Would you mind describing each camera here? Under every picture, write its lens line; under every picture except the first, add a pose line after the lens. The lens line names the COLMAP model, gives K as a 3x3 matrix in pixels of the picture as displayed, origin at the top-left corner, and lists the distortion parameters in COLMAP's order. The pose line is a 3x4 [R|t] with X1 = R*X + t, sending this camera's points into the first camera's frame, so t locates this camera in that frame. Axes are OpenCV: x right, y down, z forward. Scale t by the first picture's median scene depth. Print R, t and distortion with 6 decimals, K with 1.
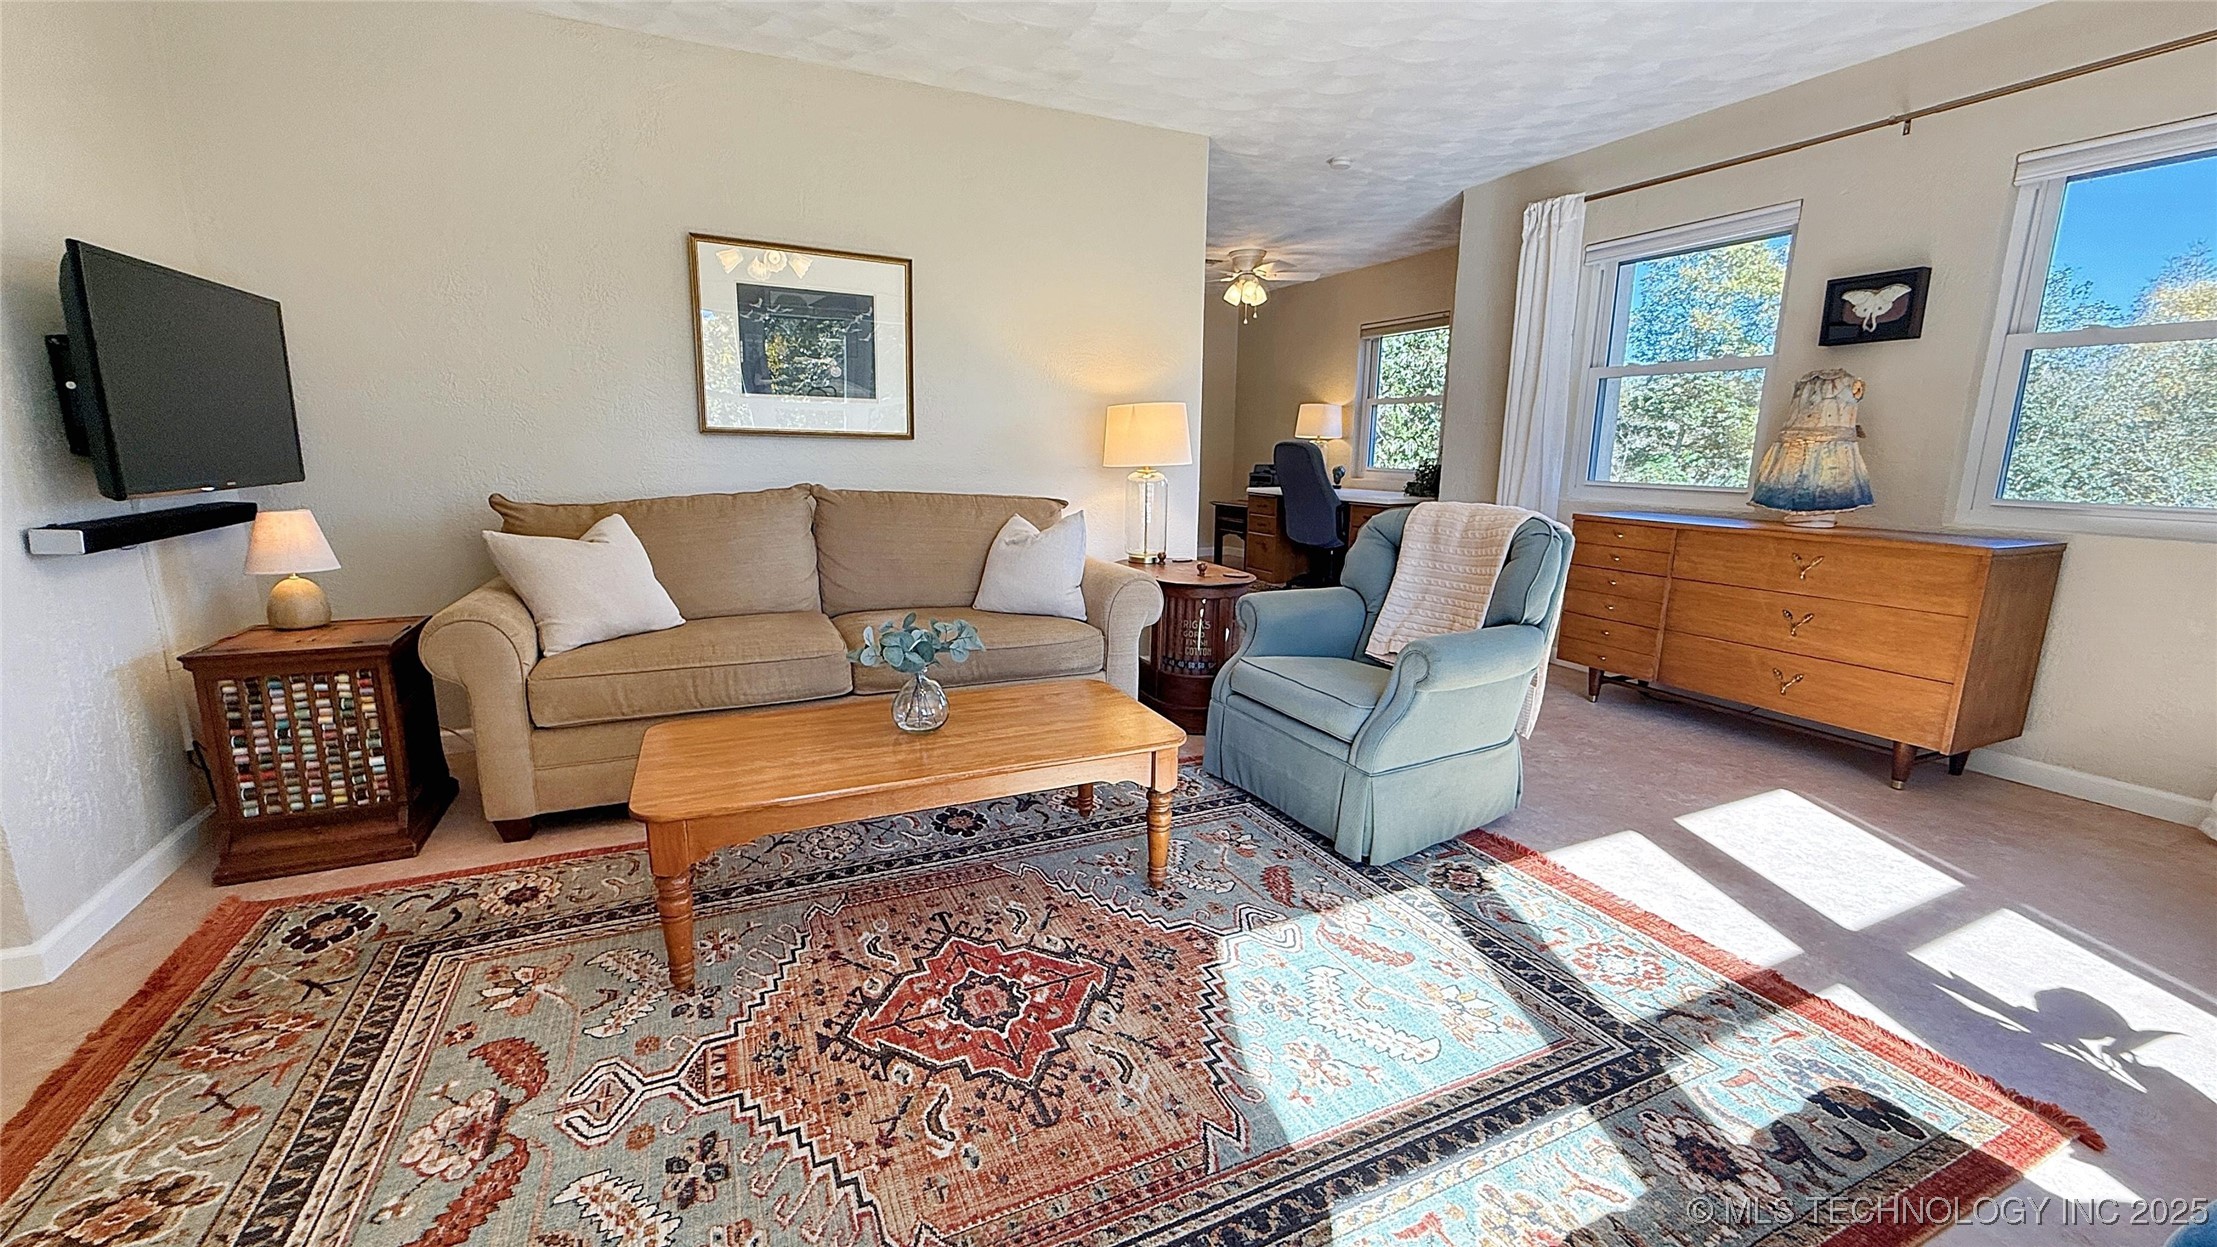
lens RADIAL K [[884.1, 0, 1105.9], [0, 884.1, 625.6], [0, 0, 1]] dist [0.000147, -0.000276]
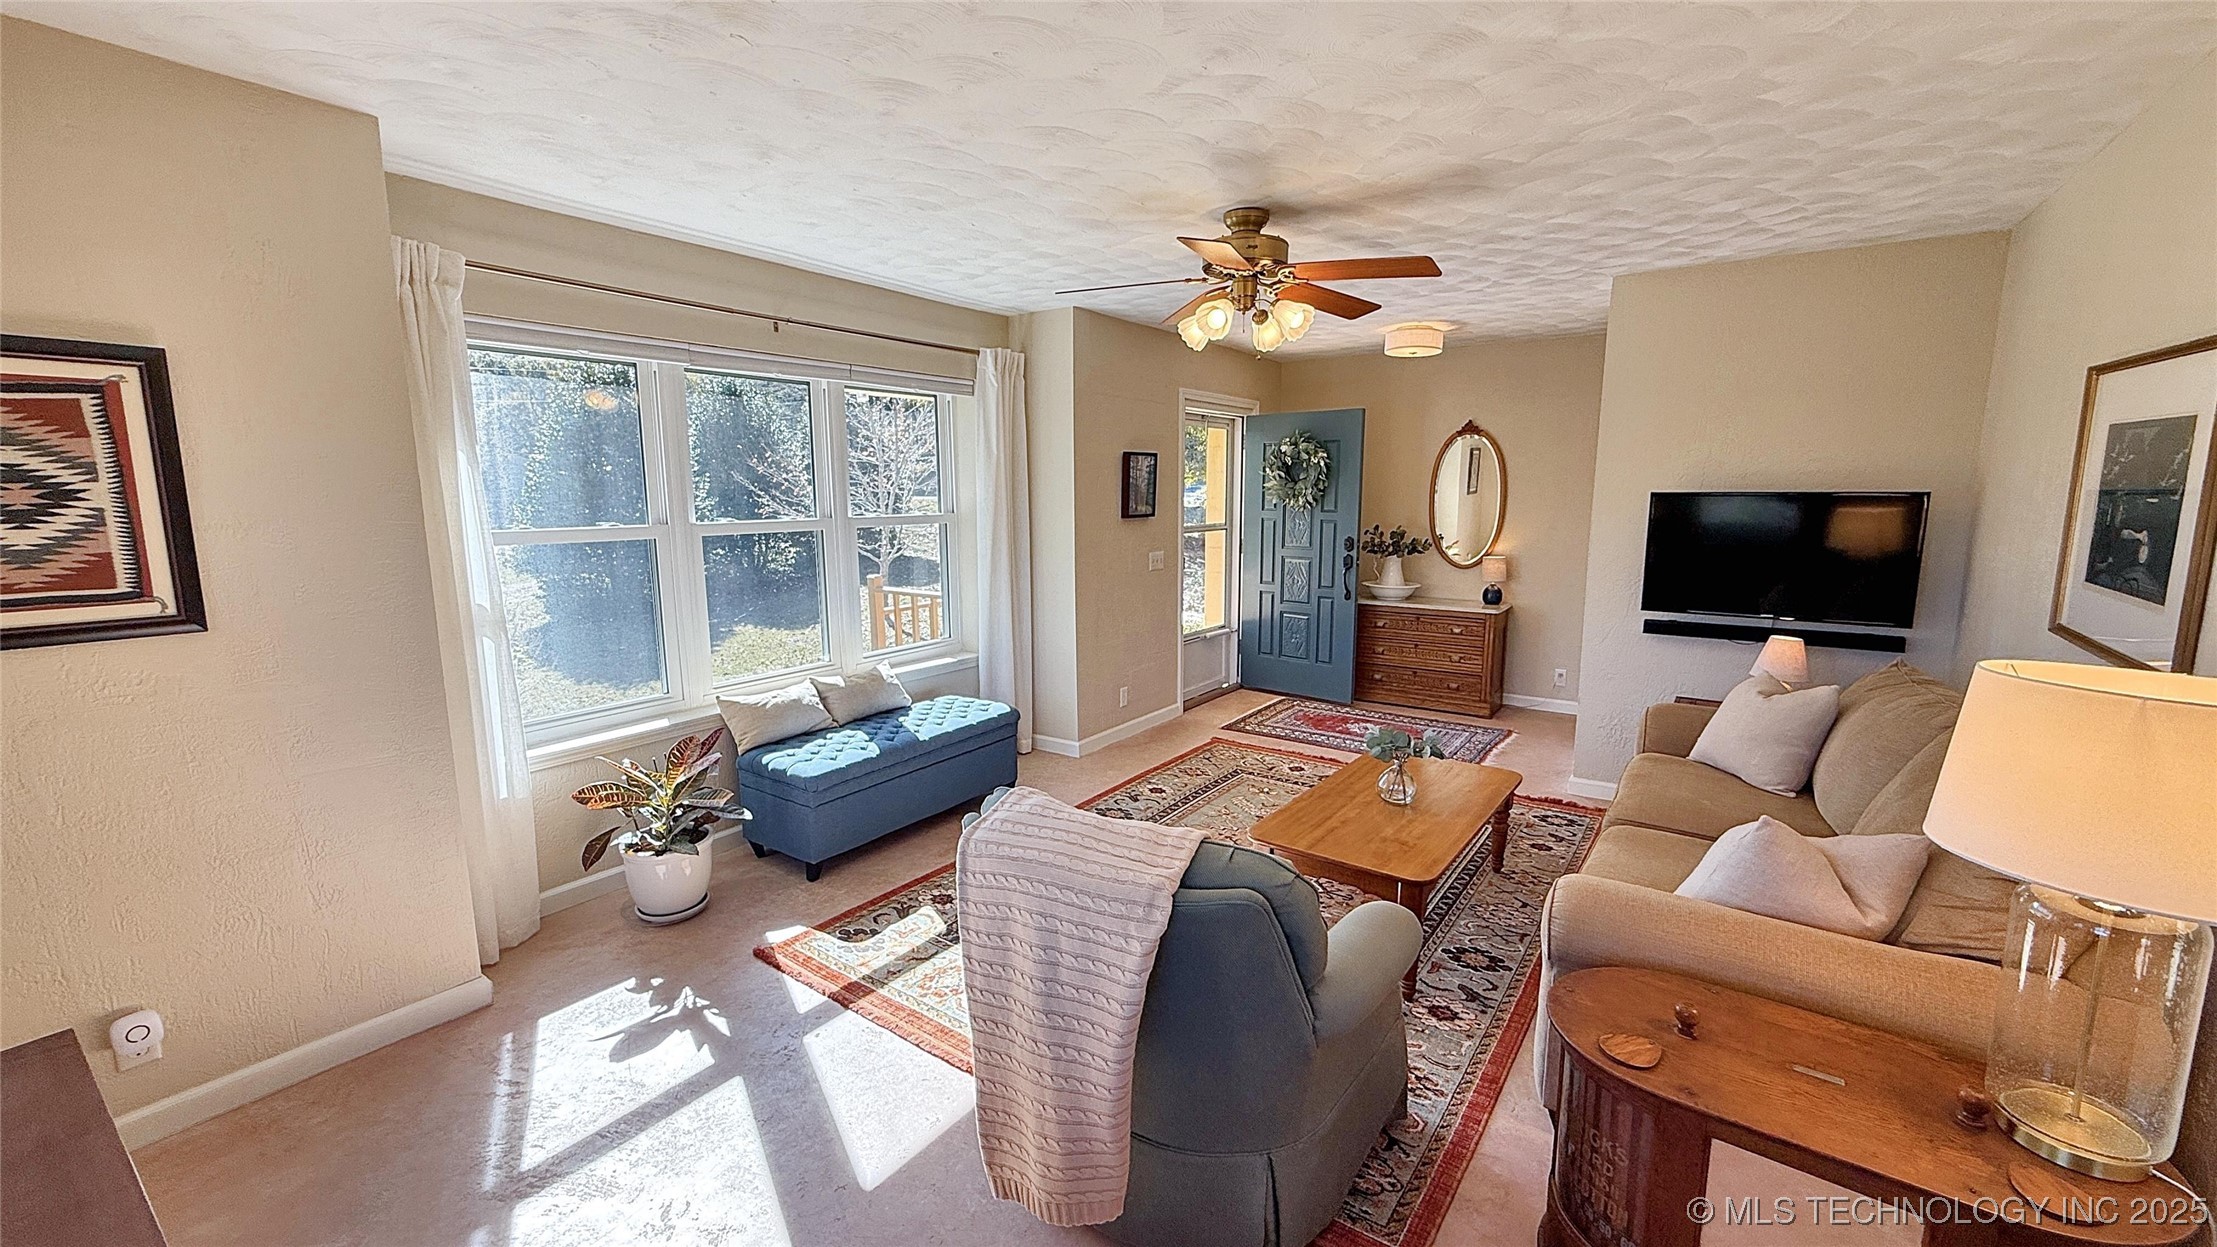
lens RADIAL K [[884.1, 0, 1104.0], [0, 884.1, 618.2], [0, 0, 1]] dist [0.000147, -0.000276]
pose [[-0.871719, 0.067343, -0.485356, 0.817564], [-0.102215, 0.943730, 0.314525, -0.523570], [0.479226, 0.323788, -0.815784, 1.689610]]
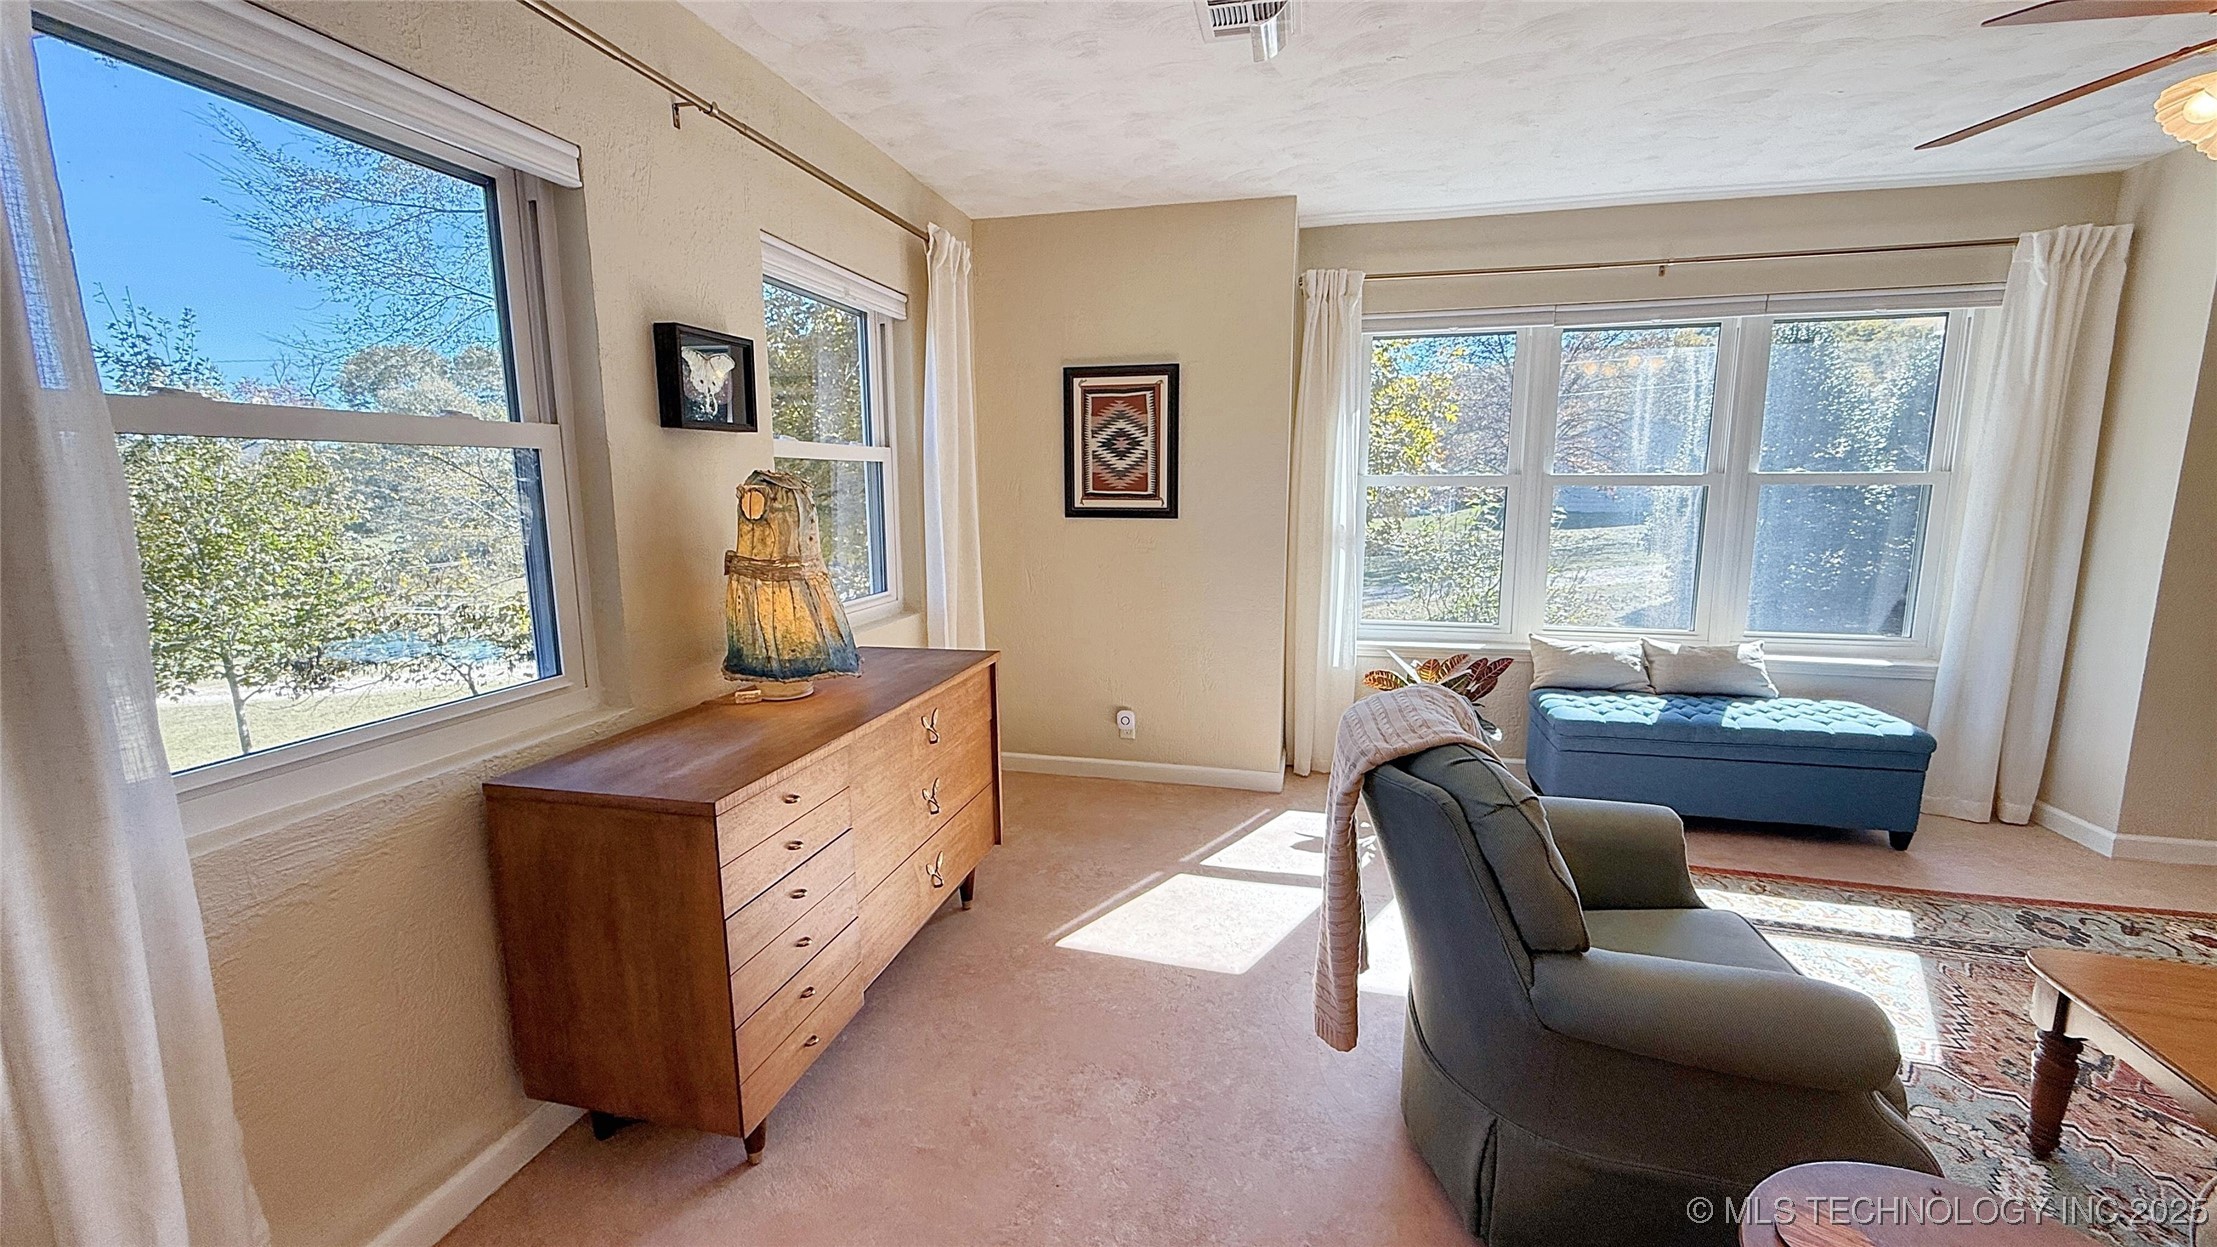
lens RADIAL K [[884.1, 0, 1108.0], [0, 884.1, 619.8], [0, 0, 1]] dist [0.000147, -0.000276]
pose [[-0.772946, -0.103943, 0.625900, 0.243770], [0.124906, 0.942255, 0.310730, -0.484112], [-0.622055, 0.318356, -0.715329, 1.831887]]
